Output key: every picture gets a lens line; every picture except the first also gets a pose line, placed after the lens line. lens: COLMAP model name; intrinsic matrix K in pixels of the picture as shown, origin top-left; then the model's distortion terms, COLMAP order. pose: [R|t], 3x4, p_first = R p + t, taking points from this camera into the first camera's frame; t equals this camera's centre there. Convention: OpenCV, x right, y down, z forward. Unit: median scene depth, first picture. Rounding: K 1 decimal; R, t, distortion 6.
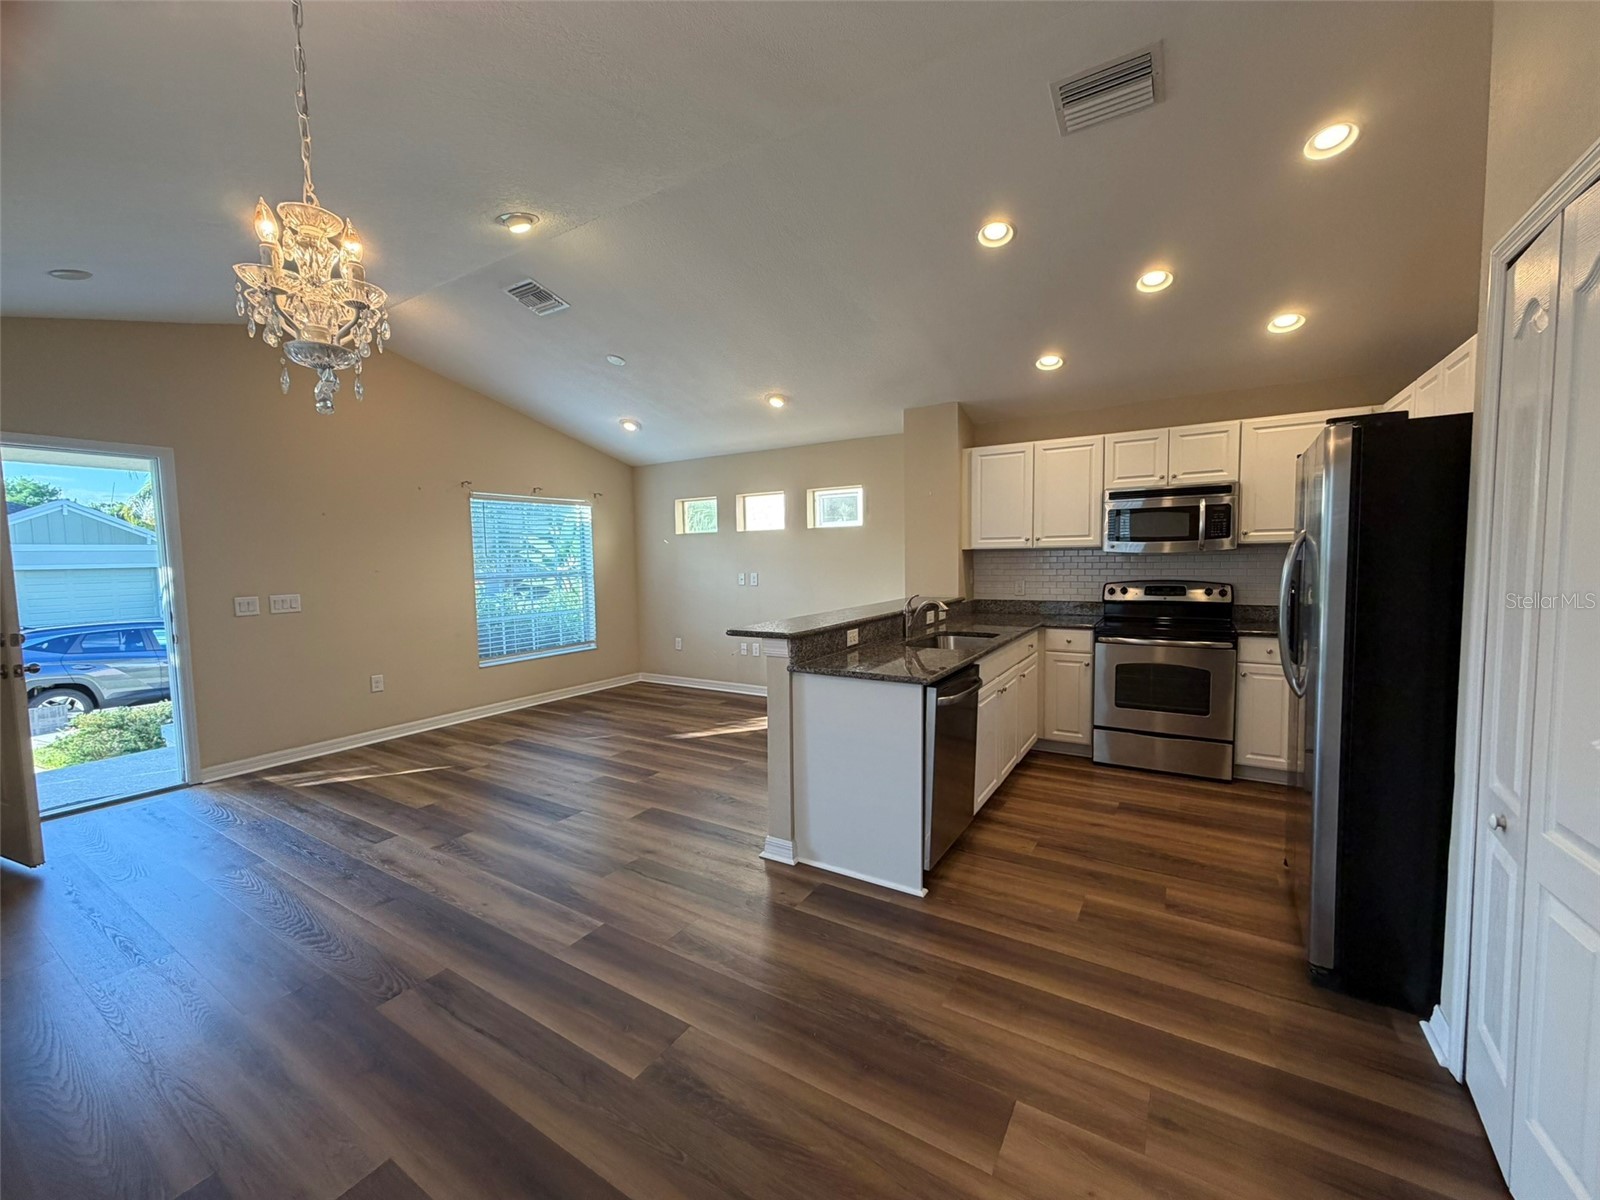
lens RADIAL K [[636.2, 0, 796.7], [0, 636.2, 599.3], [0, 0, 1]] dist [-0.000723, 0.000566]
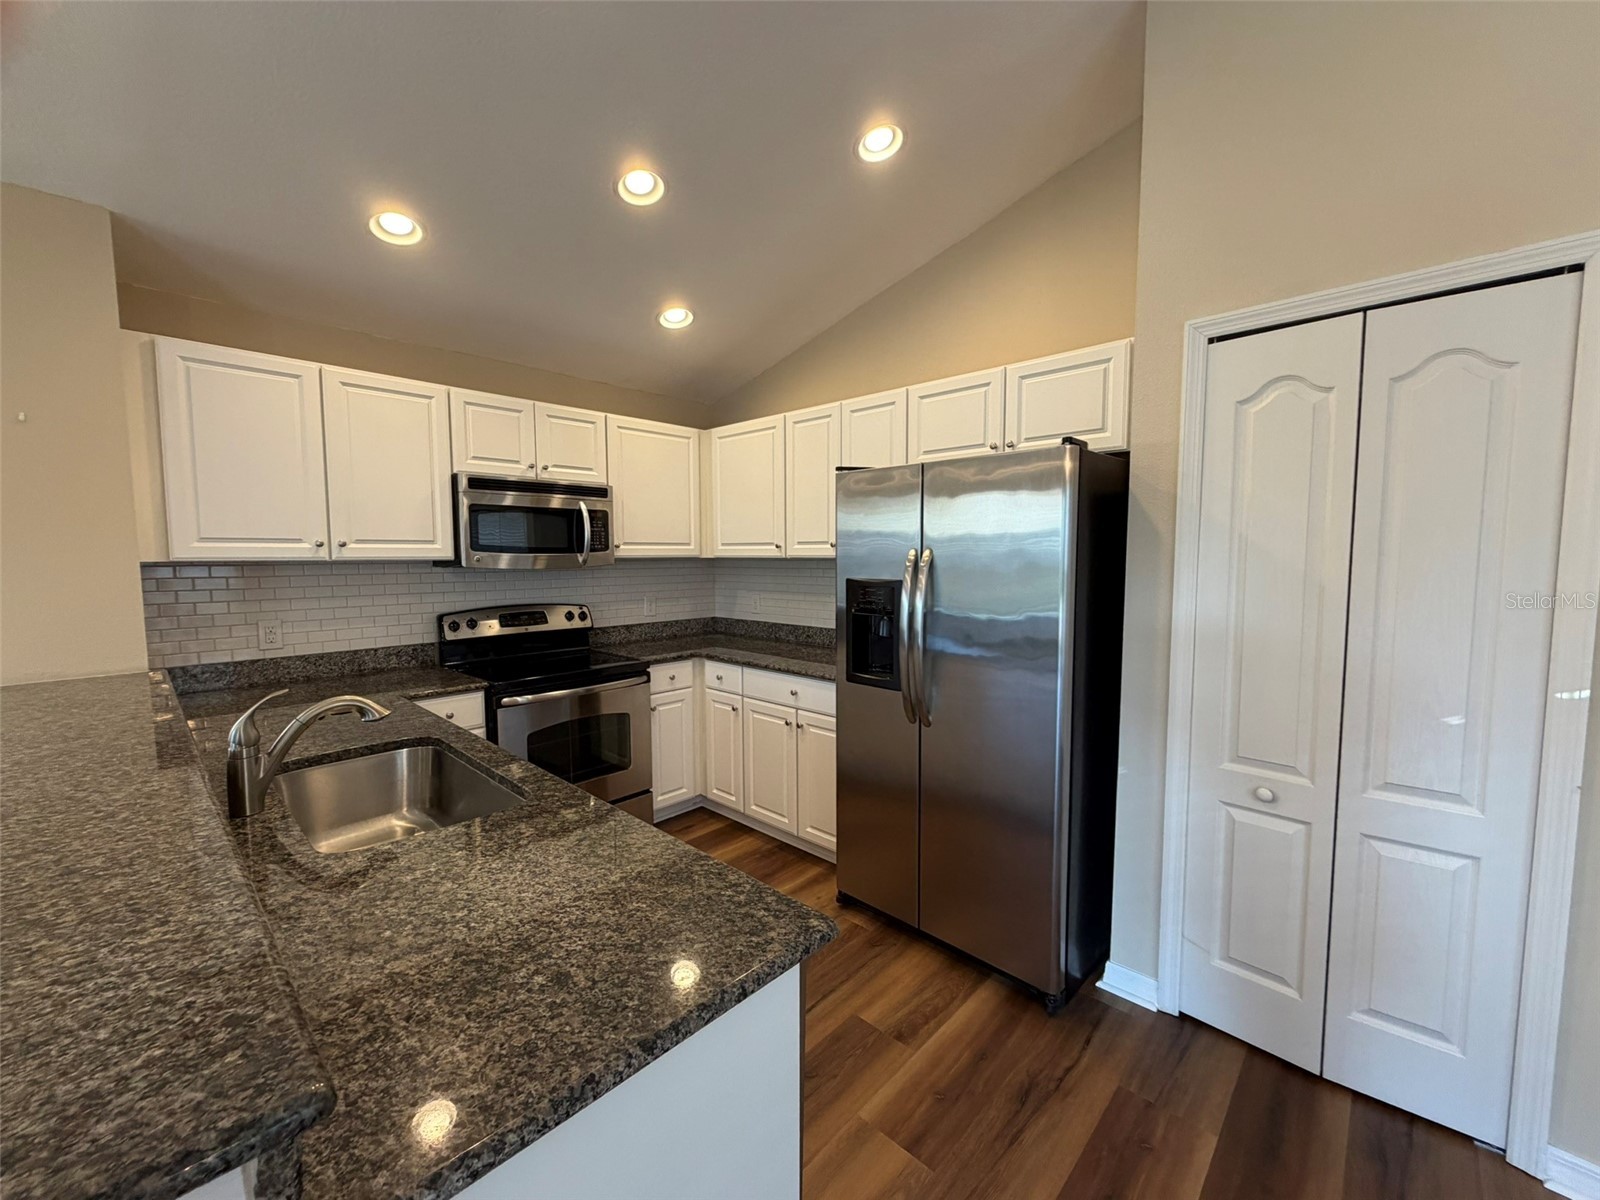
lens RADIAL K [[636.2, 0, 796.7], [0, 636.2, 599.3], [0, 0, 1]] dist [-0.000723, 0.000566]
pose [[0.202119, -0.052108, 0.977974, -0.090096], [0.067910, 0.996926, 0.039083, -0.045953], [-0.977004, 0.058515, 0.205037, 0.553854]]
